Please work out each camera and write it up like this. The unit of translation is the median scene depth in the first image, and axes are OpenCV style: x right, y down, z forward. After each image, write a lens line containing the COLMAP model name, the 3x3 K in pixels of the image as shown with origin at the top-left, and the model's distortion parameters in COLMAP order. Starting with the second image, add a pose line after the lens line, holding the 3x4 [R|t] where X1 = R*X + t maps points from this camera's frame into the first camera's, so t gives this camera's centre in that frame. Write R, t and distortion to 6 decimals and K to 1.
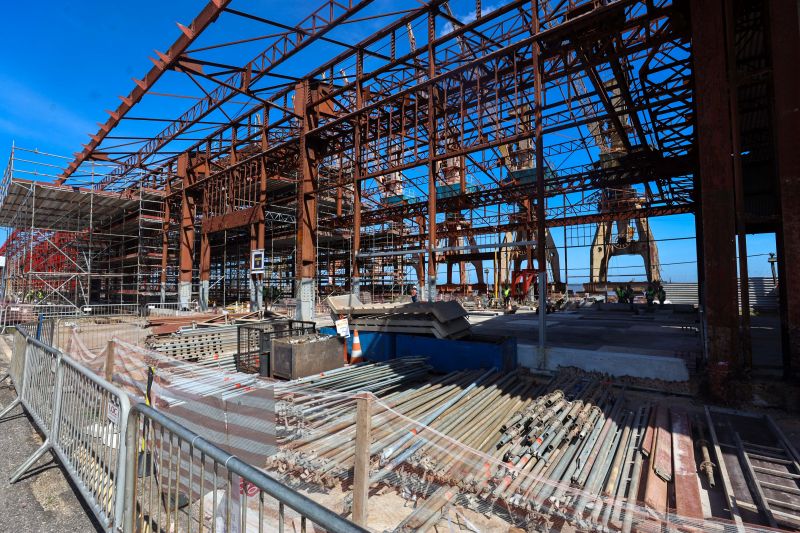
lens RADIAL K [[361.9, 0, 398.9], [0, 361.9, 270.5], [0, 0, 1]] dist [-0.047755, 0.012472]
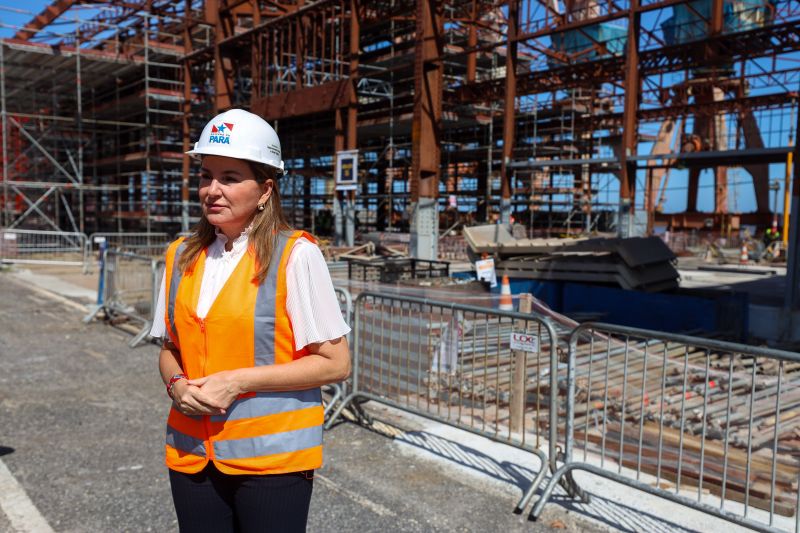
lens RADIAL K [[750.9, 0, 397.1], [0, 750.9, 266.4], [0, 0, 1]] dist [0.043682, 0.008015]
pose [[0.969765, 0.037177, -0.241193, 0.010850], [-0.009462, 0.993313, 0.115063, -0.007024], [0.243858, -0.109302, 0.963632, -0.177375]]
